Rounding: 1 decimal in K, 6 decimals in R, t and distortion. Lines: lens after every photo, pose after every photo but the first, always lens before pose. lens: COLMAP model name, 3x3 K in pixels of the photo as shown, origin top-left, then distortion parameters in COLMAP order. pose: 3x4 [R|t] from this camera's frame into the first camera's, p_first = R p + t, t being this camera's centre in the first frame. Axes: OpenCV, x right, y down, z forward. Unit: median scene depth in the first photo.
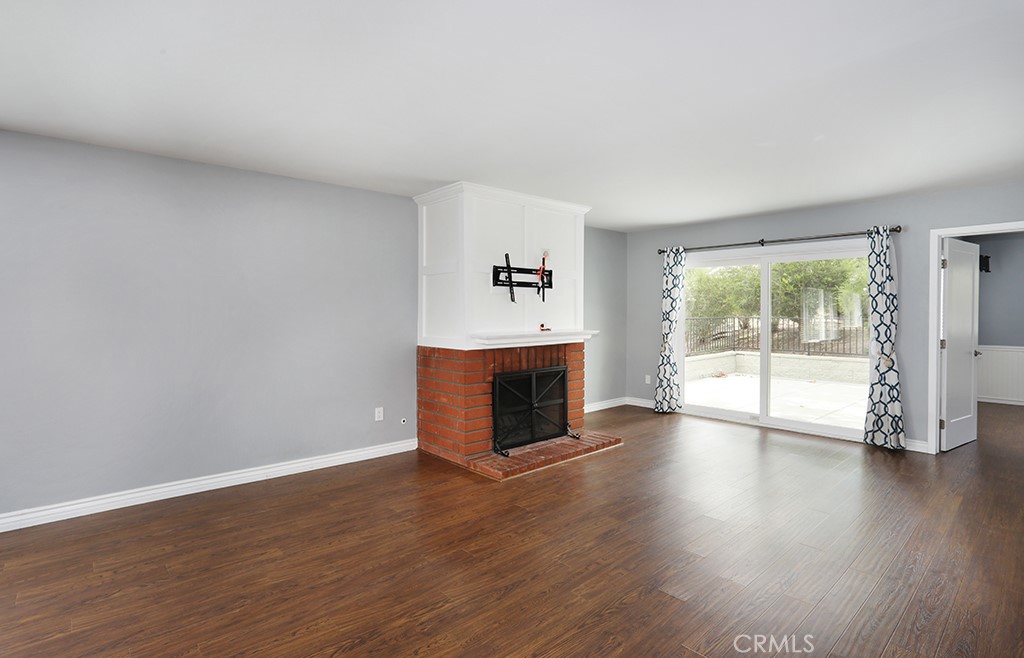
lens RADIAL K [[502.0, 0, 540.8], [0, 502.0, 315.7], [0, 0, 1]] dist [-0.032806, 0.004369]
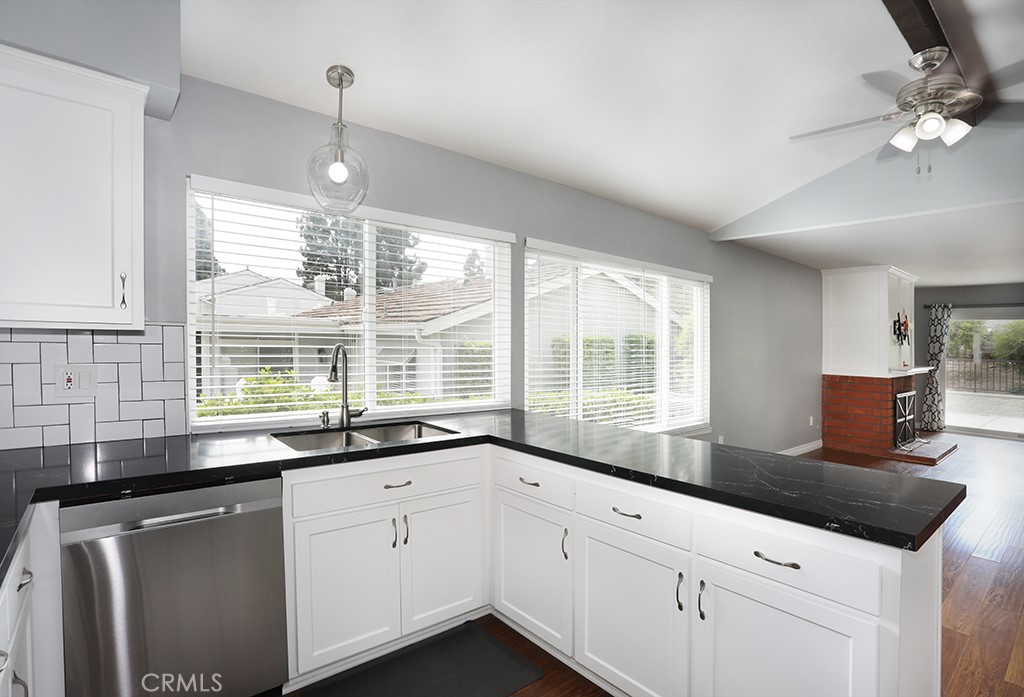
lens RADIAL K [[514.6, 0, 550.2], [0, 514.6, 329.7], [0, 0, 1]] dist [-0.016848, 0.000878]
pose [[0.999545, 0.025492, -0.016103, -0.989792], [-0.026048, 0.999038, -0.035268, 0.005388], [0.015189, 0.035672, 0.999248, -0.458202]]
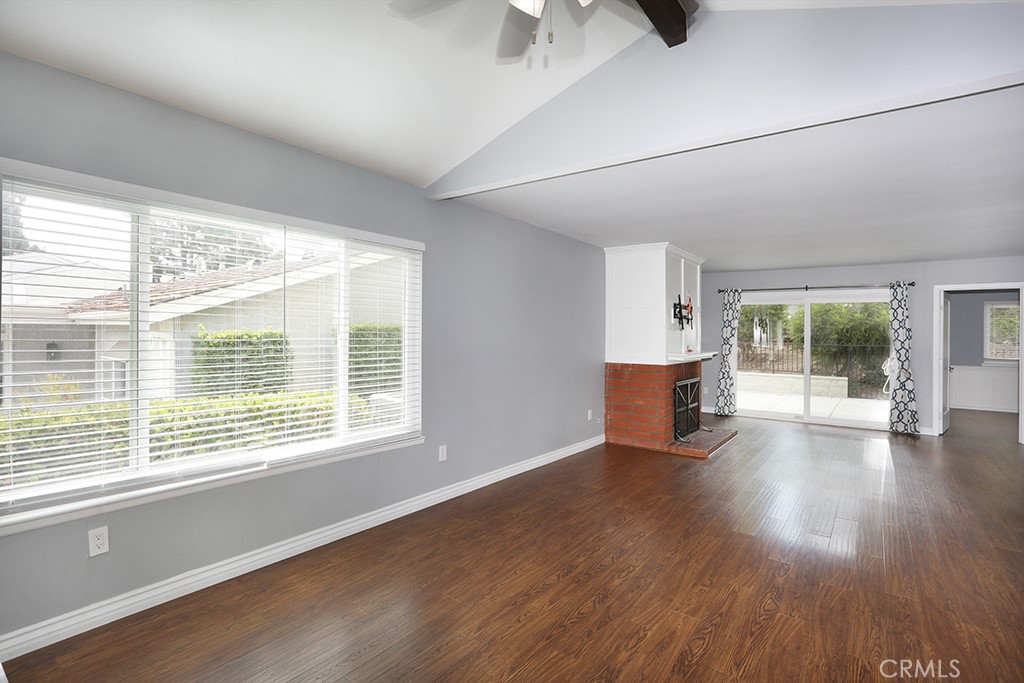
lens RADIAL K [[502.8, 0, 528.6], [0, 502.8, 327.1], [0, 0, 1]] dist [-0.023391, 0.005947]
pose [[0.981812, 0.015625, 0.189212, -0.680392], [-0.011431, 0.999665, -0.023236, 0.001145], [-0.189512, 0.020650, 0.981661, -0.237307]]
